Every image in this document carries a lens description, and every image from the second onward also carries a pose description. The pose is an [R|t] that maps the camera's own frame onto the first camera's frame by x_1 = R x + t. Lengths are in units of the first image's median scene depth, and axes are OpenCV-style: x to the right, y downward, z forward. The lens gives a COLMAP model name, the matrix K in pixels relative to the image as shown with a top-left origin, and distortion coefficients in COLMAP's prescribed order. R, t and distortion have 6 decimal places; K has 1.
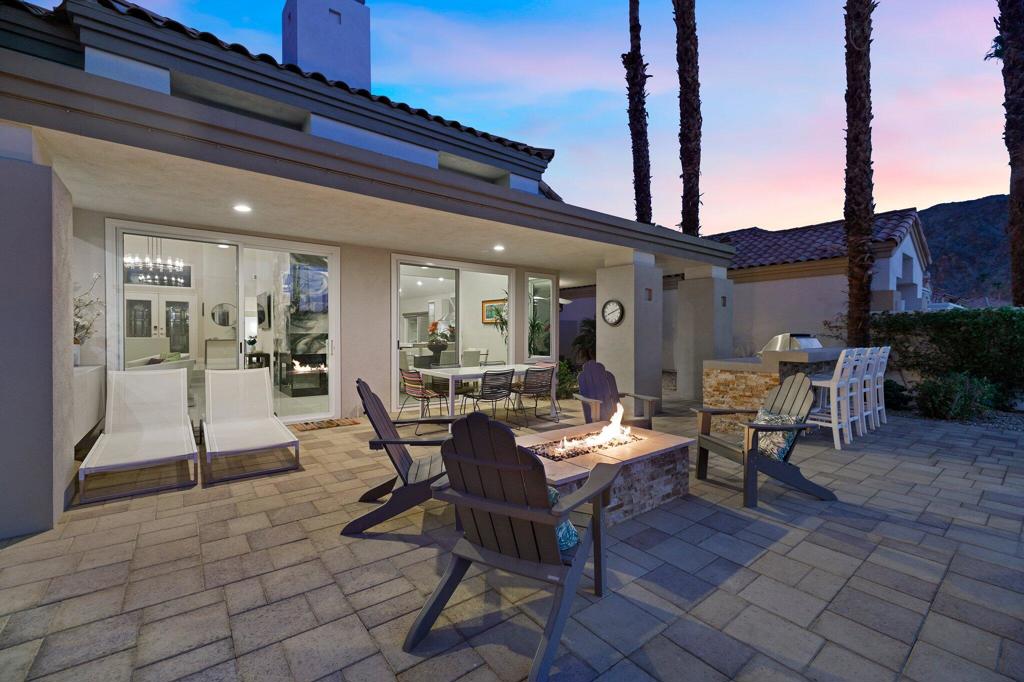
lens RADIAL K [[428.1, 0, 516.3], [0, 428.1, 340.1], [0, 0, 1]] dist [0.003078, -0.001145]
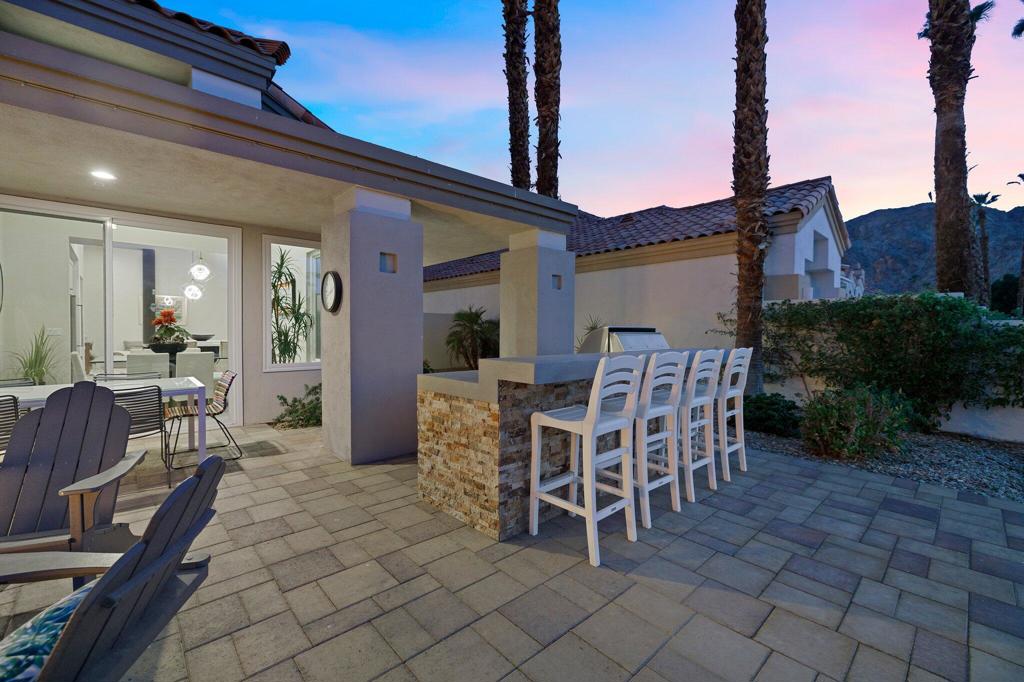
lens RADIAL K [[428.1, 0, 516.3], [0, 428.1, 340.1], [0, 0, 1]] dist [0.003078, -0.001145]
pose [[0.996893, -0.000236, 0.078766, 0.335552], [-0.000278, 0.999979, 0.006514, 0.000042], [-0.078766, -0.006516, 0.996872, 0.284653]]
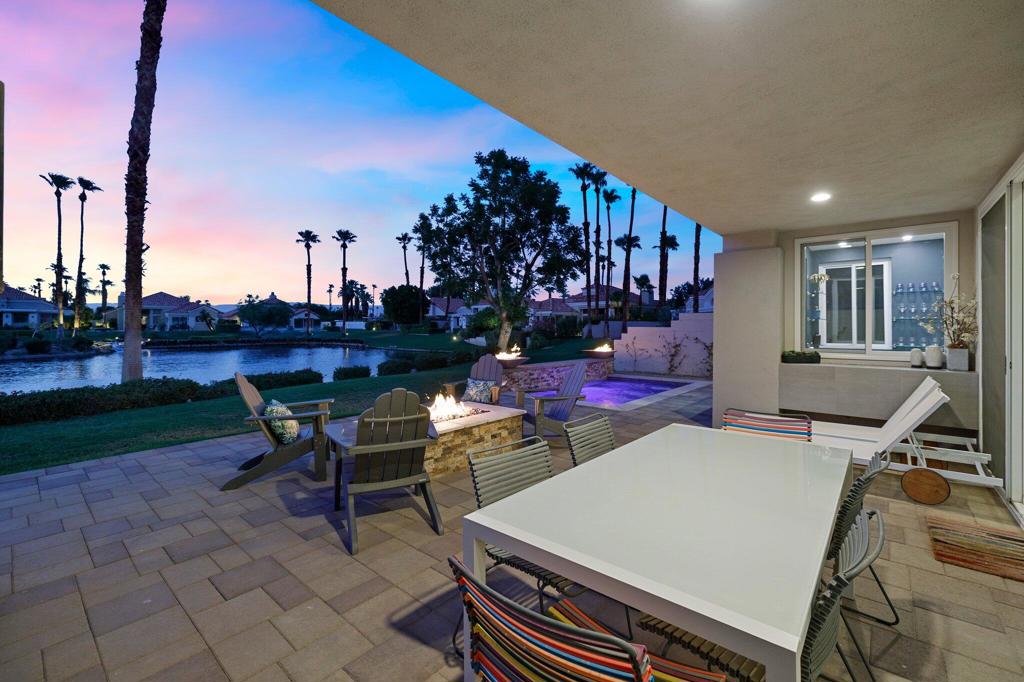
lens RADIAL K [[433.7, 0, 516.3], [0, 433.7, 320.2], [0, 0, 1]] dist [-0.000303, -0.000166]
pose [[-0.980205, -0.009144, -0.197774, 0.077275], [-0.009192, 0.999958, -0.000678, -0.023074], [0.197771, 0.001154, -0.980247, 0.884109]]
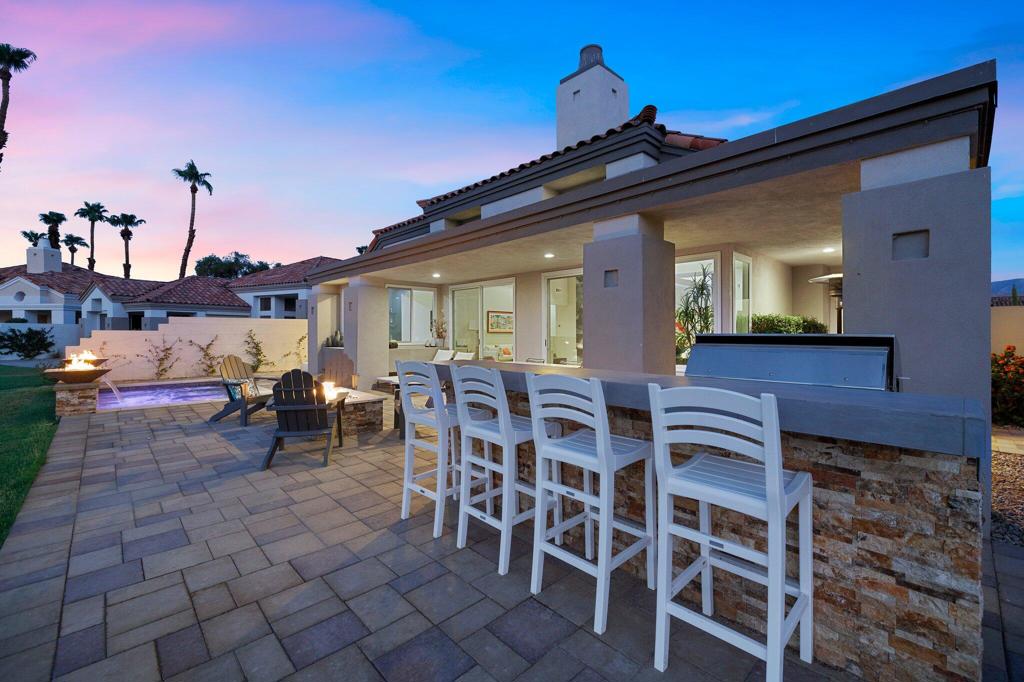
lens RADIAL K [[426.9, 0, 511.9], [0, 426.9, 332.4], [0, 0, 1]] dist [0.001945, -0.000146]
pose [[0.091699, -0.003992, -0.995779, 0.751057], [-0.014340, 0.999883, -0.005329, -0.009249], [0.995684, 0.014768, 0.091631, 0.591065]]
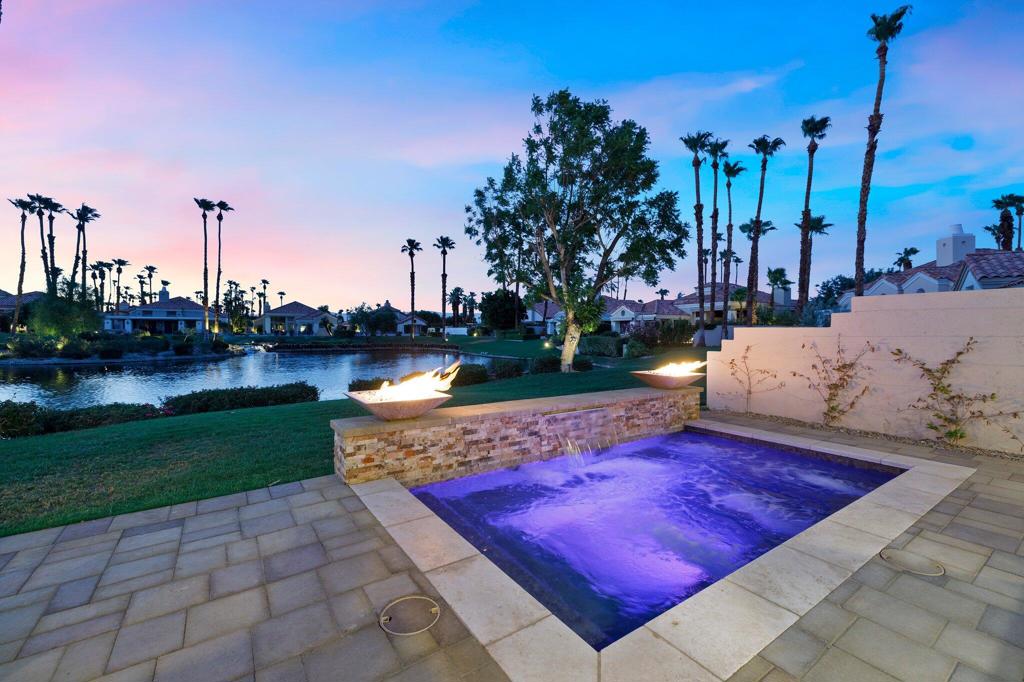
lens RADIAL K [[428.1, 0, 516.3], [0, 428.1, 340.1], [0, 0, 1]] dist [0.003078, -0.001145]
pose [[-0.998000, -0.009077, 0.062562, -0.247547], [-0.007073, 0.999457, 0.032176, -0.004023], [-0.062821, 0.031669, -0.997522, 0.298296]]
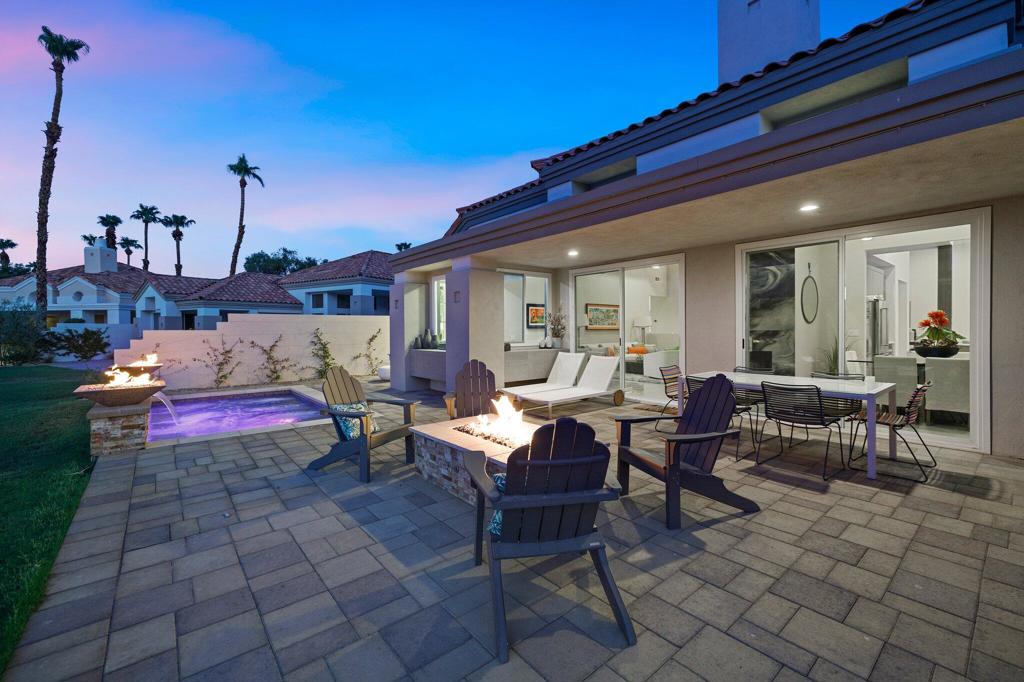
lens RADIAL K [[426.9, 0, 511.9], [0, 426.9, 332.4], [0, 0, 1]] dist [0.001945, -0.000146]
pose [[0.020824, 0.003931, -0.999775, 0.466979], [-0.006852, 0.999969, 0.003789, -0.009867], [0.999760, 0.006772, 0.020851, 0.370589]]
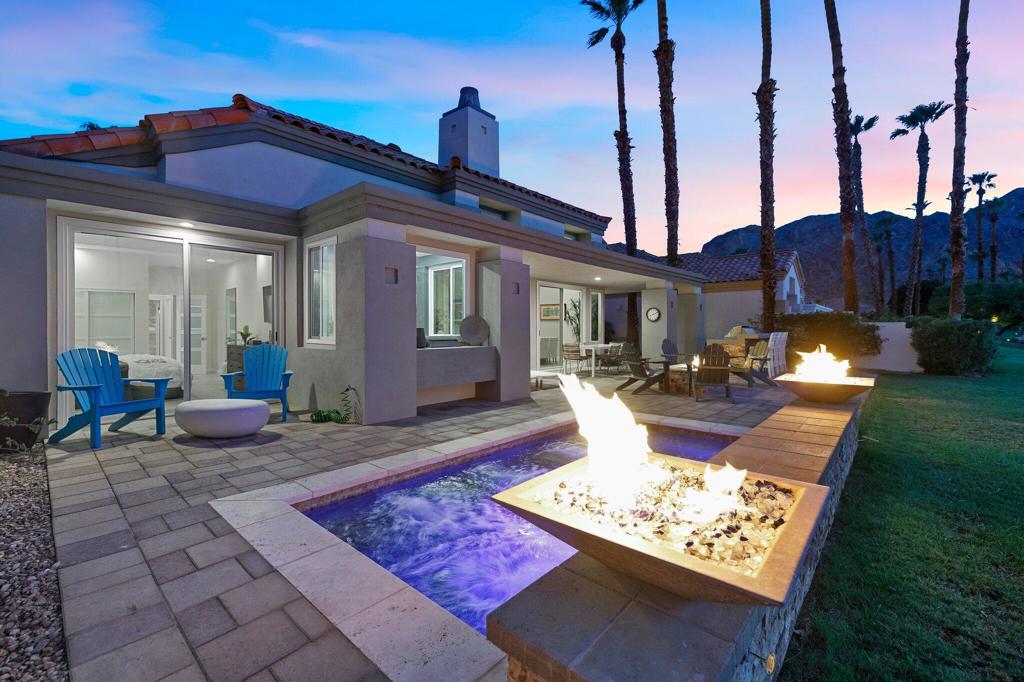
lens RADIAL K [[430.5, 0, 514.7], [0, 430.5, 330.1], [0, 0, 1]] dist [0.001205, -0.000091]
pose [[0.984480, -0.003919, 0.175450, -0.514672], [0.005722, 0.999936, -0.009769, 0.012134], [-0.175401, 0.010621, 0.984440, -0.527885]]
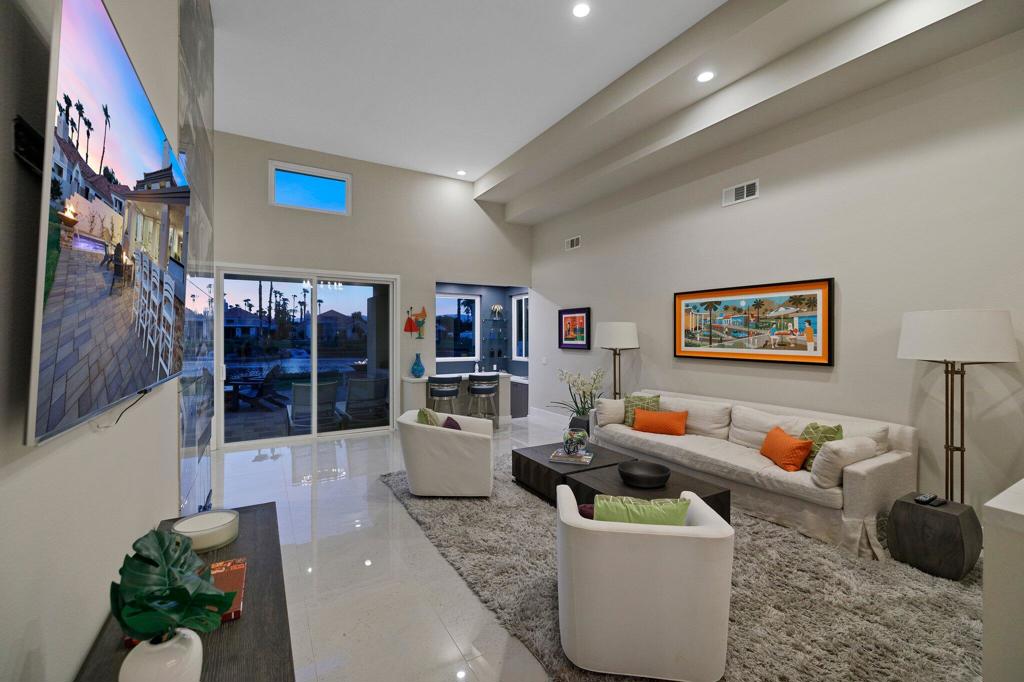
lens RADIAL K [[430.5, 0, 514.7], [0, 430.5, 330.1], [0, 0, 1]] dist [0.001205, -0.000091]
pose [[-0.990718, -0.001106, 0.135926, -0.835063], [-0.000653, 0.999994, 0.003377, -0.054784], [-0.135929, 0.003257, -0.990713, 1.282696]]
